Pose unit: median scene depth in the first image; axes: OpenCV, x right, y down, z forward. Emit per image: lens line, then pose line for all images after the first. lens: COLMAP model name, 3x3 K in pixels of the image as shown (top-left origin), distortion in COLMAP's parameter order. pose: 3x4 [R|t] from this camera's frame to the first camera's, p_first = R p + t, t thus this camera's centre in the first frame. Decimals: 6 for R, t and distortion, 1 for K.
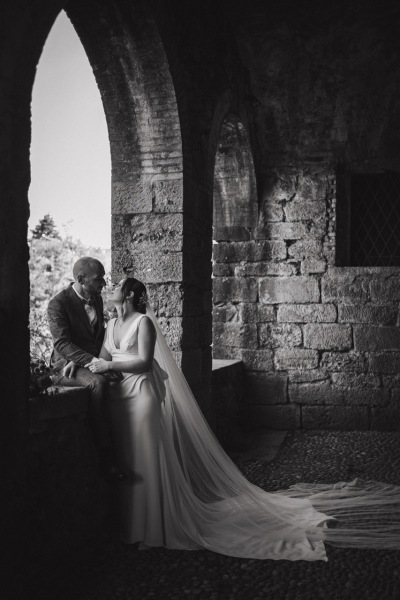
lens RADIAL K [[636.5, 0, 202.3], [0, 636.5, 292.0], [0, 0, 1]] dist [0.001651, 0.000000]
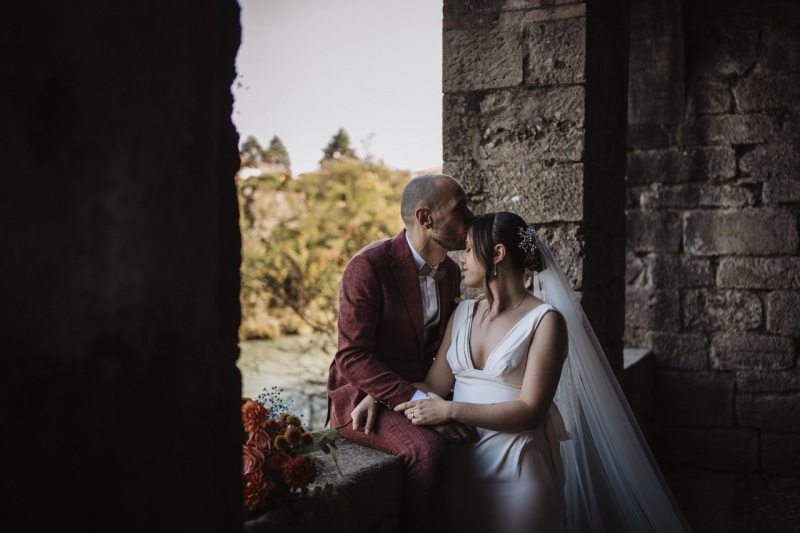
lens RADIAL K [[796.8, 0, 405.7], [0, 796.8, 261.0], [0, 0, 1]] dist [0.019988, 0.000000]
pose [[0.987046, 0.007313, -0.160268, -0.046615], [-0.000416, 0.999074, 0.043026, -0.008166], [0.160434, -0.042402, 0.986135, 0.238296]]
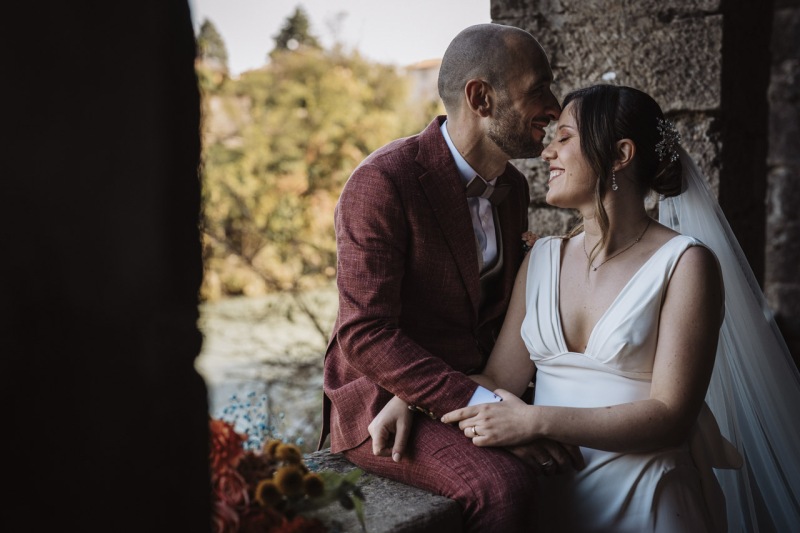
lens RADIAL K [[1089.8, 0, 391.5], [0, 1089.8, 267.7], [0, 0, 1]] dist [0.028175, 0.000000]
pose [[0.987546, 0.004330, -0.157270, -0.072435], [0.013433, 0.993650, 0.111707, -0.000967], [0.156755, -0.112428, 0.981218, 0.294451]]
